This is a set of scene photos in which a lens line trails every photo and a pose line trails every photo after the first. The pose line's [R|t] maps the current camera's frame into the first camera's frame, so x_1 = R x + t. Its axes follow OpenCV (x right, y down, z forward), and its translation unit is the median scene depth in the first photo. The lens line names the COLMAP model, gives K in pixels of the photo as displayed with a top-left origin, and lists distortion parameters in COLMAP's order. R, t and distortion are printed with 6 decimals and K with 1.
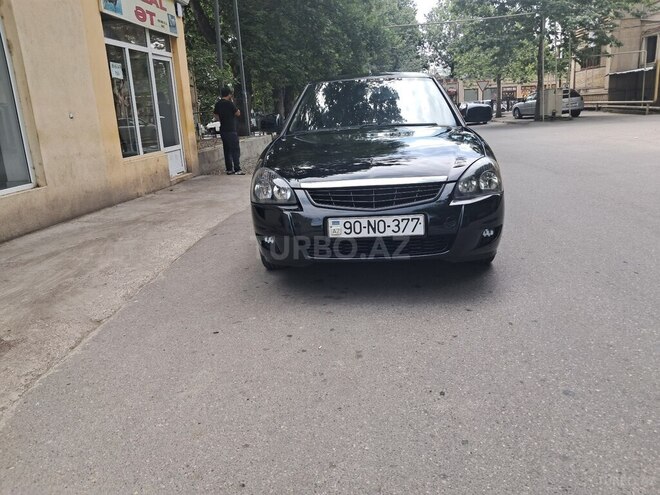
lens RADIAL K [[519.5, 0, 328.3], [0, 519.5, 237.3], [0, 0, 1]] dist [0.013345, 0.001068]
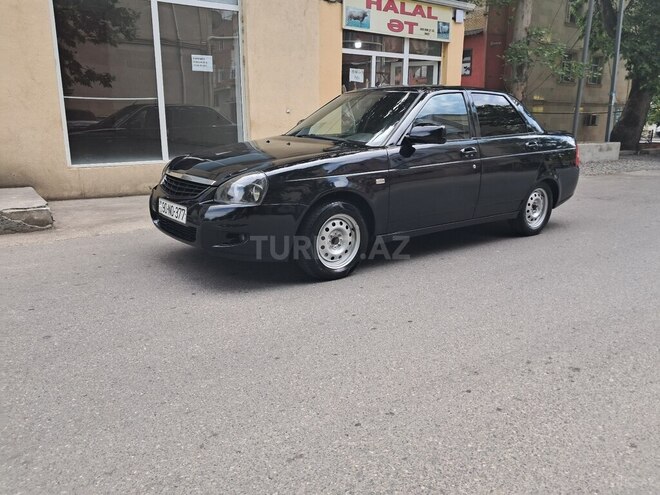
lens RADIAL K [[519.5, 0, 328.3], [0, 519.5, 237.3], [0, 0, 1]] dist [0.013345, 0.001068]
pose [[0.668027, 0.226904, -0.708700, 1.238723], [-0.219251, 0.970117, 0.103933, -0.169294], [0.711104, 0.085953, 0.697813, 0.365095]]
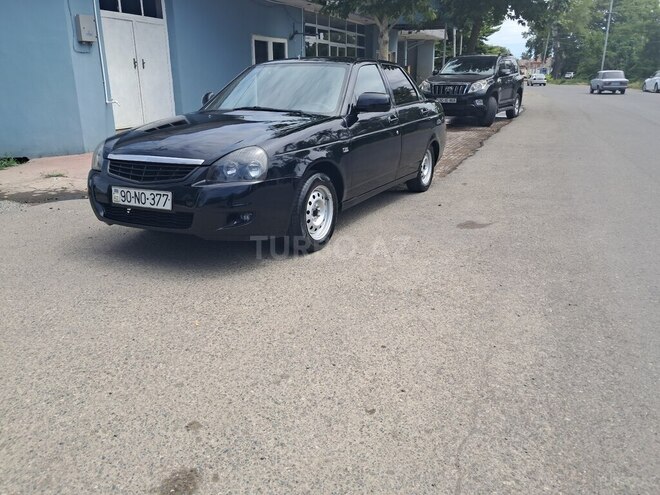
lens RADIAL K [[524.0, 0, 330.0], [0, 524.0, 247.5], [0, 0, 1]] dist [0.001445, -0.004272]
pose [[0.921667, 0.152771, -0.356639, 0.872146], [-0.129959, 0.987675, 0.087230, -0.065109], [0.365570, -0.034049, 0.930161, 0.071976]]
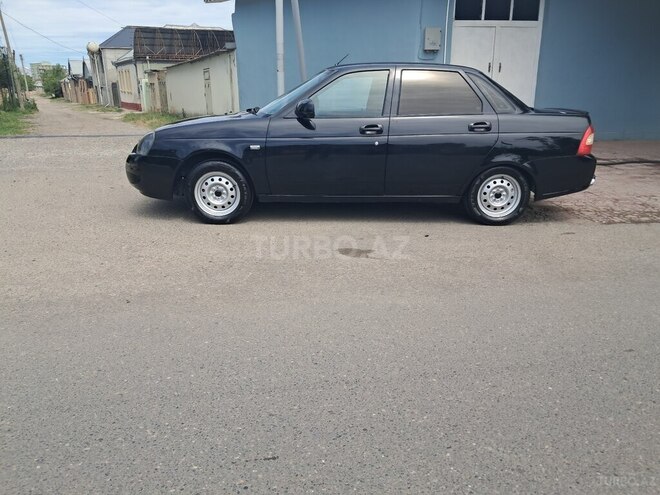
lens RADIAL K [[524.0, 0, 330.0], [0, 524.0, 247.5], [0, 0, 1]] dist [0.001445, -0.004272]
pose [[0.104657, 0.338513, -0.935123, 1.931220], [-0.253349, 0.918339, 0.304083, -0.447435], [0.961697, 0.205089, 0.181873, 1.308582]]
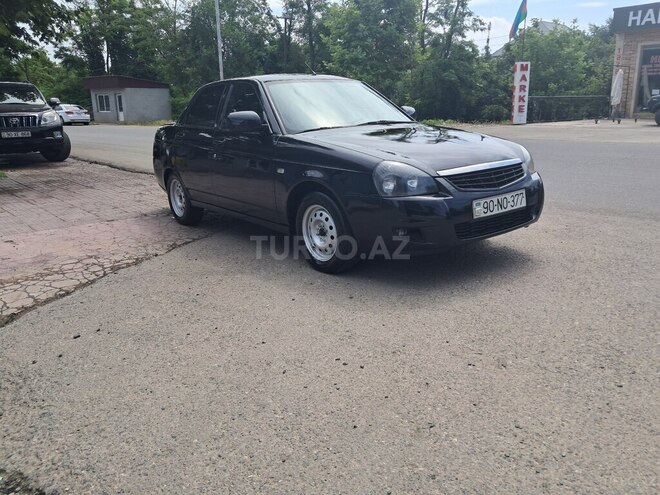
lens RADIAL K [[516.2, 0, 361.1], [0, 516.2, 256.5], [0, 0, 1]] dist [0.003282, -0.001267]
pose [[0.720346, -0.166355, 0.673371, -0.882936], [0.165689, 0.983978, 0.065842, -0.030878], [-0.673535, 0.064141, 0.736367, 0.363635]]
